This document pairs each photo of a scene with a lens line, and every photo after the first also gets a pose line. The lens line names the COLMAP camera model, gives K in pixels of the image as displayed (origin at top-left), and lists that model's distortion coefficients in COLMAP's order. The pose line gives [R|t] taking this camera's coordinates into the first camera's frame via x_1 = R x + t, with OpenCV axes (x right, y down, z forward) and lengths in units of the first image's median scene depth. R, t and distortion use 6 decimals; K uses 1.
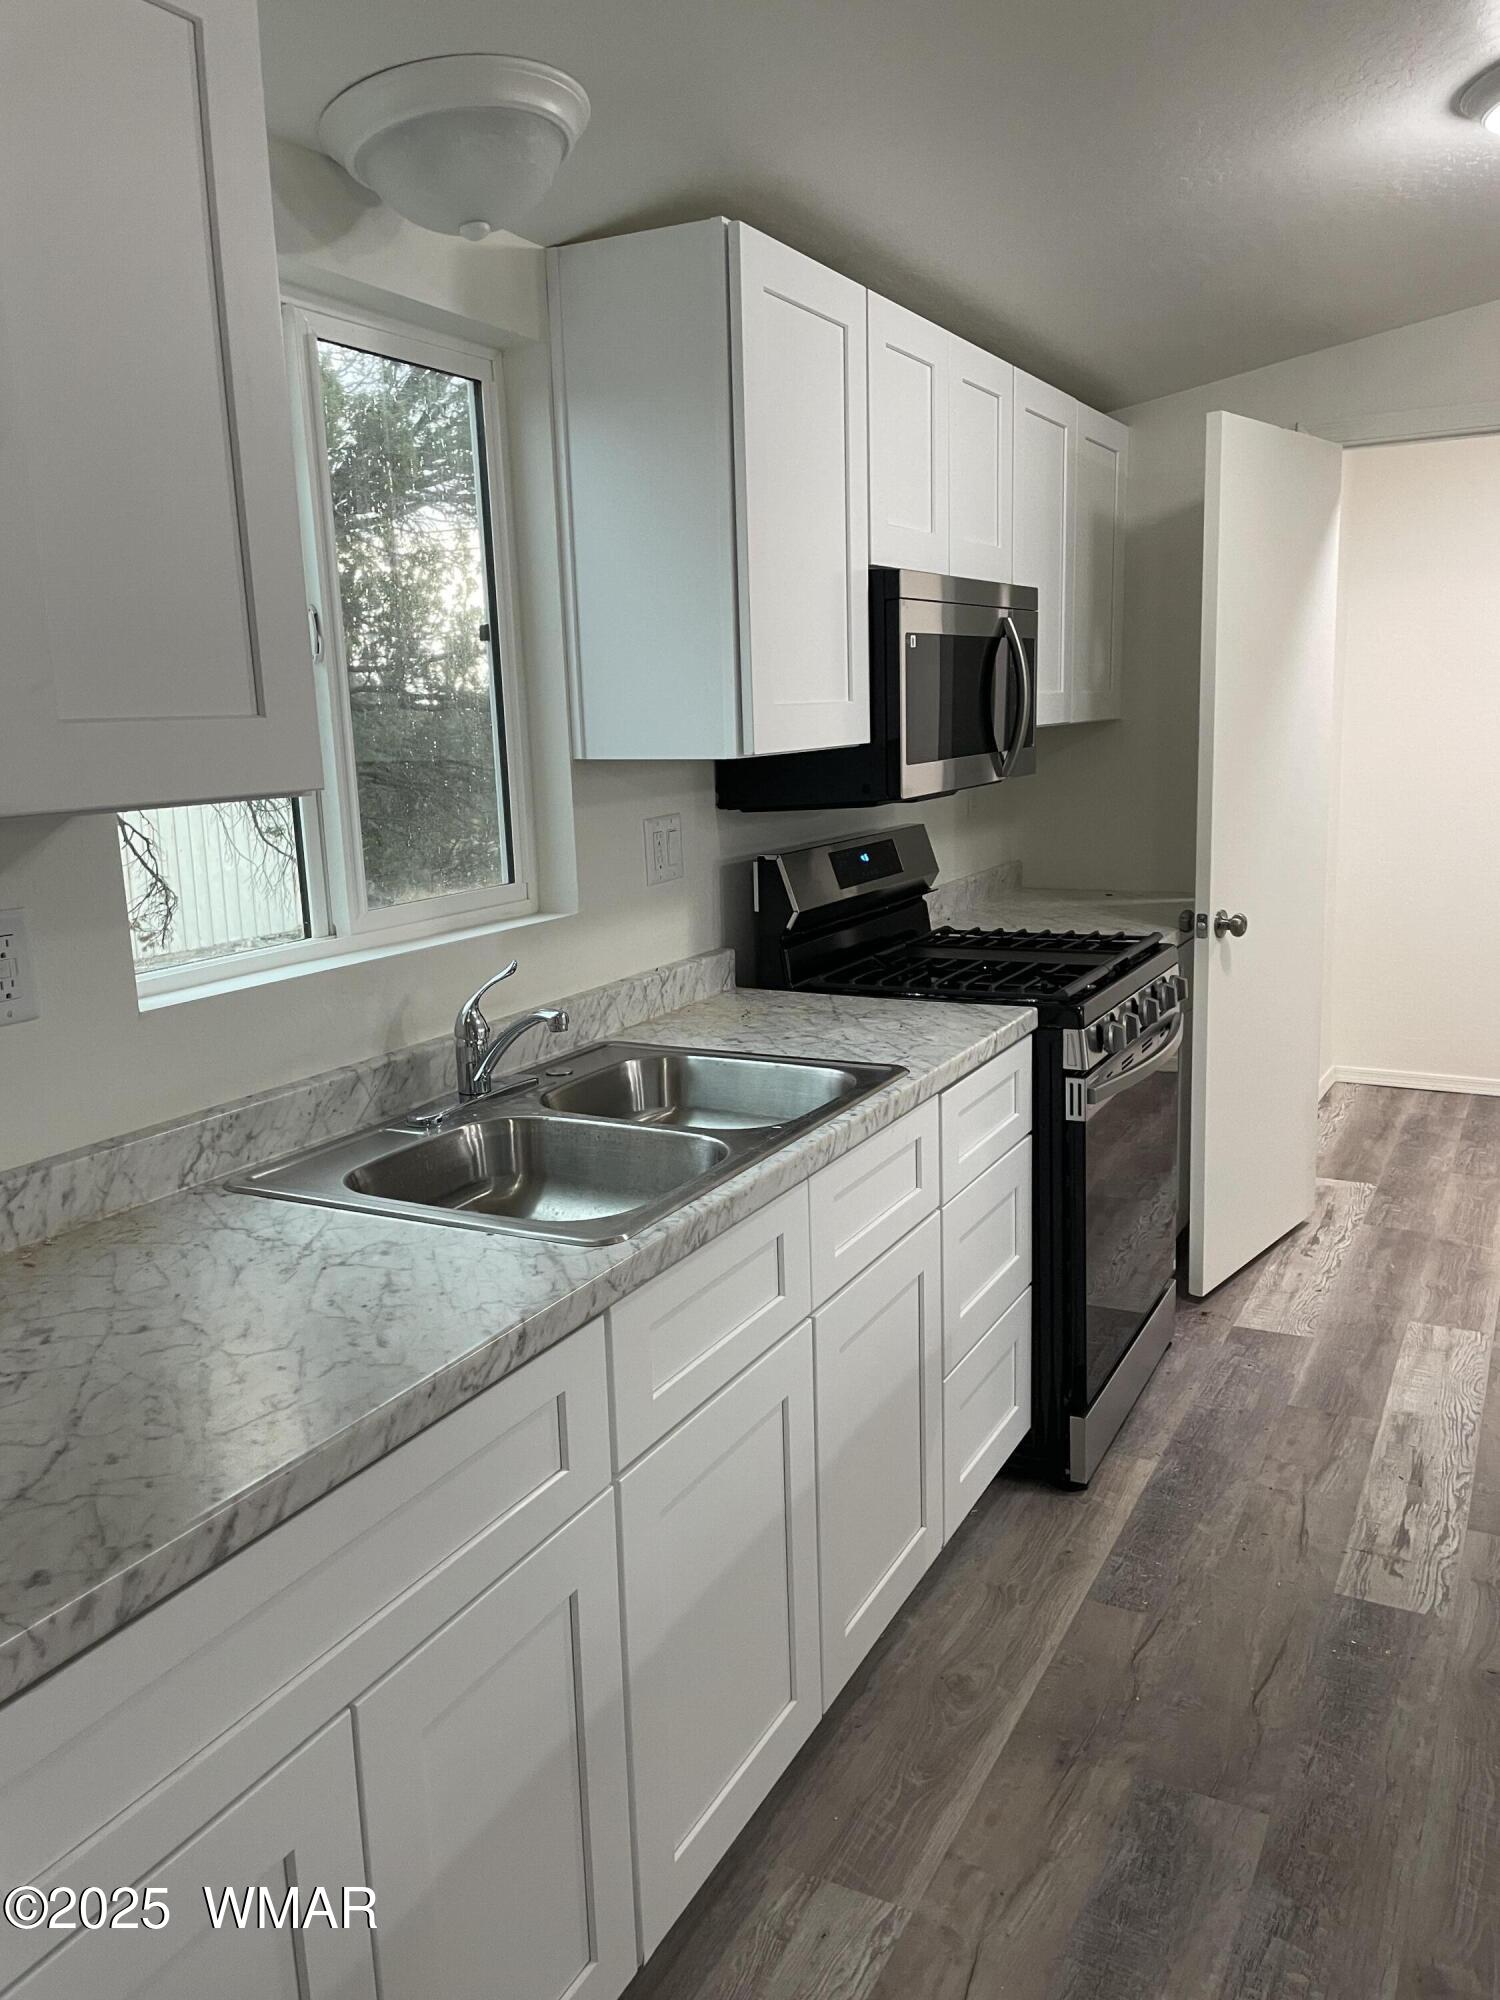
lens RADIAL K [[1524.4, 0, 795.4], [0, 1524.4, 1007.5], [0, 0, 1]] dist [0.079149, -0.111479]
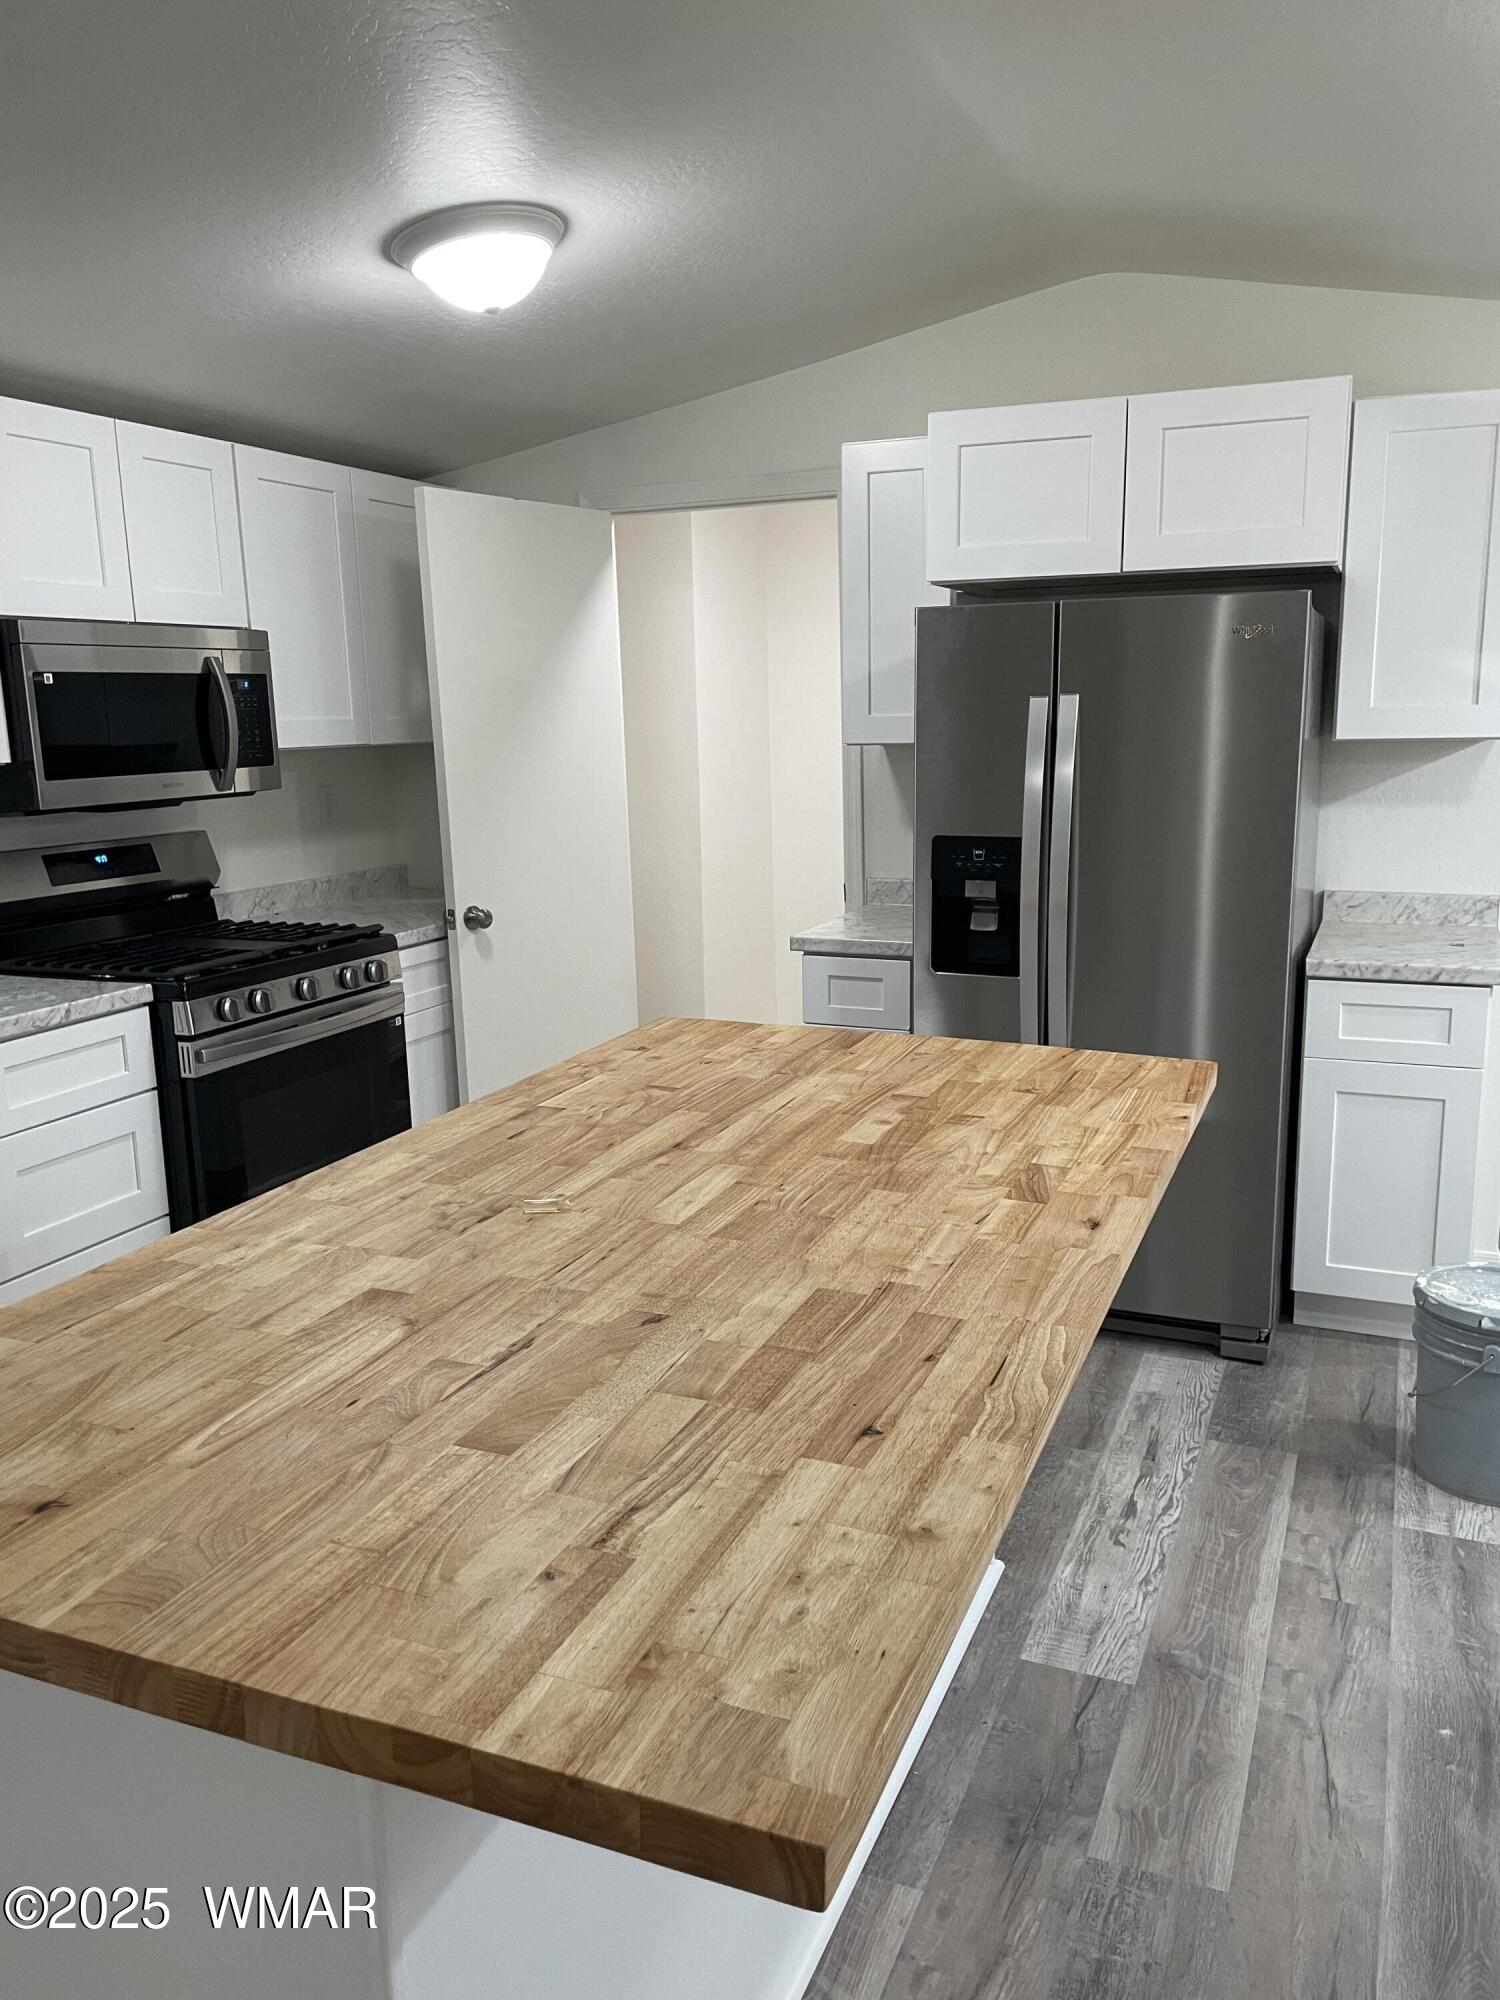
lens RADIAL K [[1524.4, 0, 761.6], [0, 1524.4, 1006.1], [0, 0, 1]] dist [0.079149, -0.111479]
pose [[0.997074, -0.002907, 0.076391, 0.545806], [0.003166, 0.999990, -0.003270, 0.023056], [-0.076381, 0.003503, 0.997073, -0.248083]]
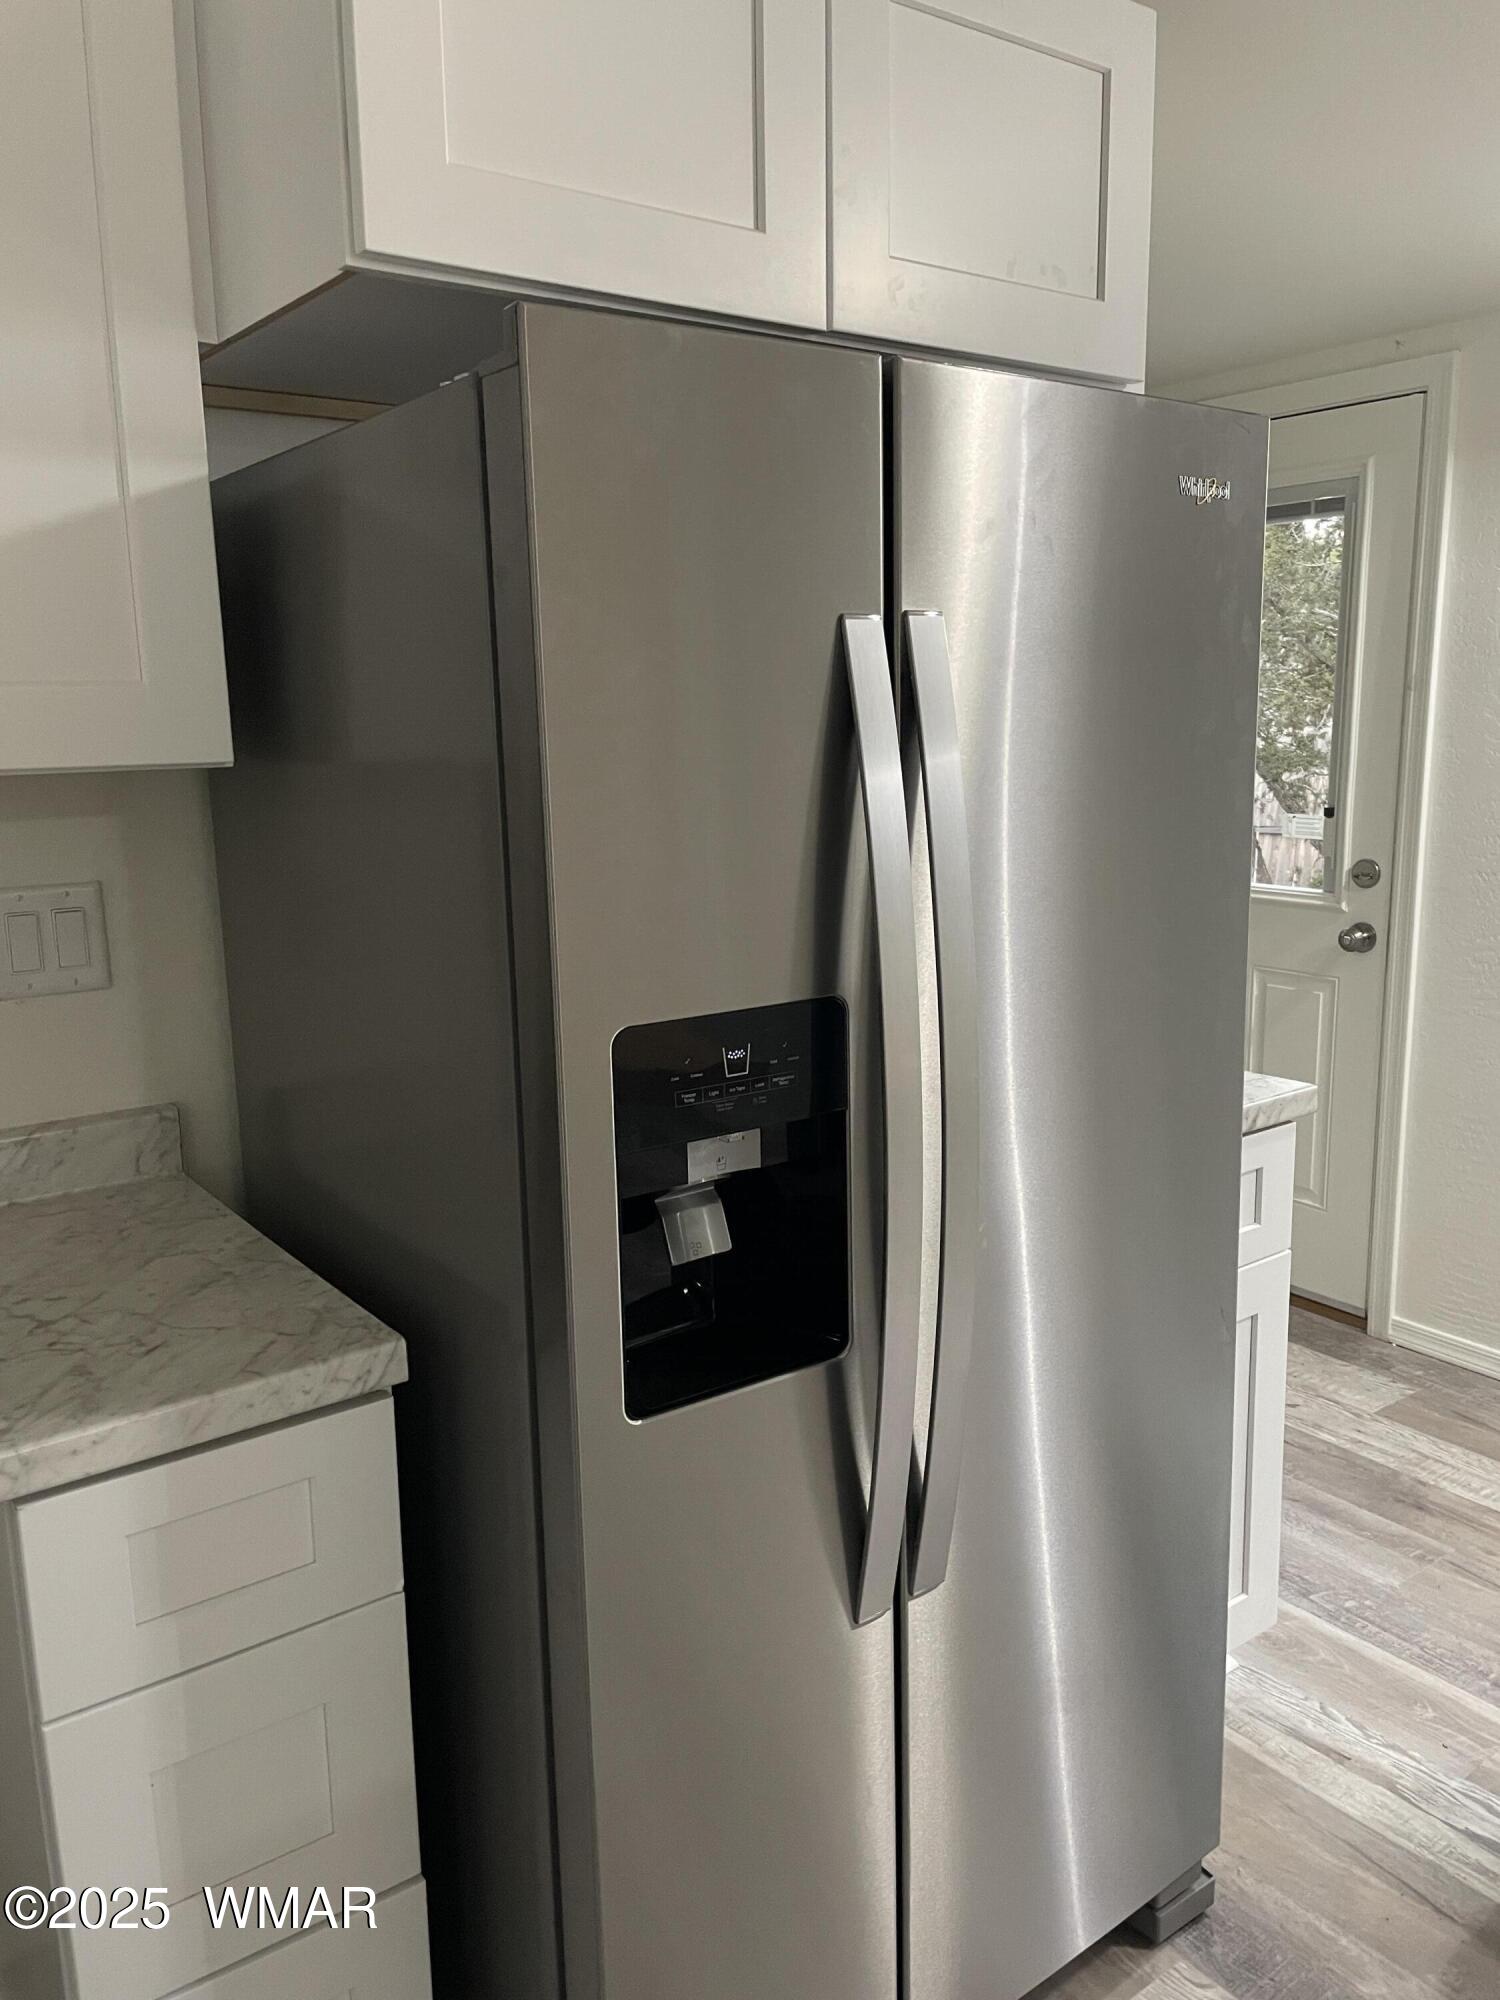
lens RADIAL K [[1524.4, 0, 755.6], [0, 1524.4, 989.4], [0, 0, 1]] dist [0.079149, -0.111479]
pose [[0.446682, -0.143857, 0.883052, 0.433765], [0.187581, 0.980110, 0.064783, -0.156440], [-0.874808, 0.136707, 0.464782, 0.796174]]
